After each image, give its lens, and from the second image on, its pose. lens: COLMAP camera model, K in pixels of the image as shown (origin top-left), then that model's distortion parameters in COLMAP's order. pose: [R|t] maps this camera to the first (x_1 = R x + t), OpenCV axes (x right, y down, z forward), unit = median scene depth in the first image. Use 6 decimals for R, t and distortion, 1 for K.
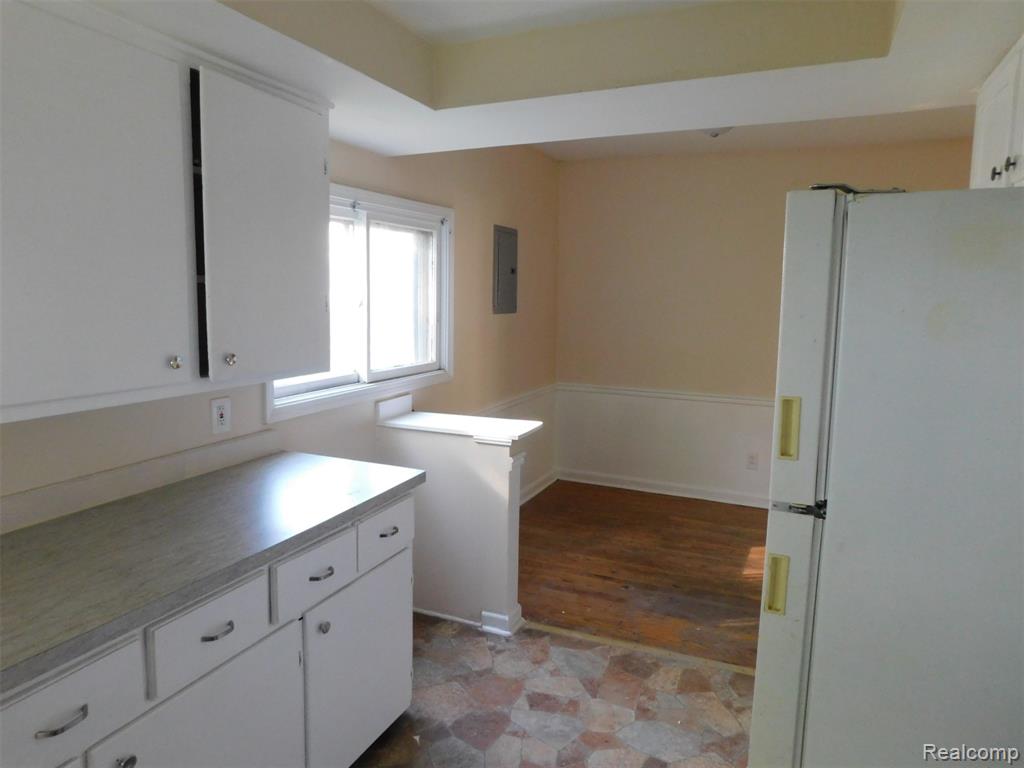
lens RADIAL K [[697.4, 0, 513.9], [0, 697.4, 378.6], [0, 0, 1]] dist [0.001841, -0.000964]
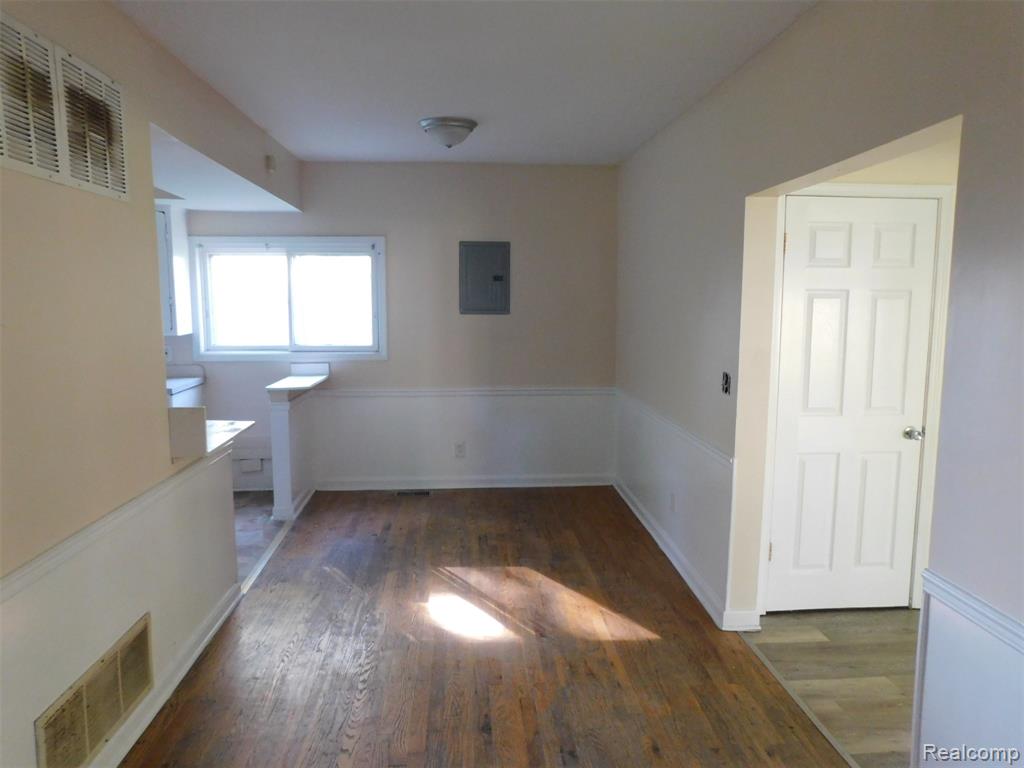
lens RADIAL K [[697.4, 0, 516.2], [0, 697.4, 384.3], [0, 0, 1]] dist [0.001841, -0.000964]
pose [[0.459629, 0.105637, -0.881806, 1.386742], [-0.108160, 0.992168, 0.062482, -0.072048], [0.881500, 0.066657, 0.467455, 0.651895]]
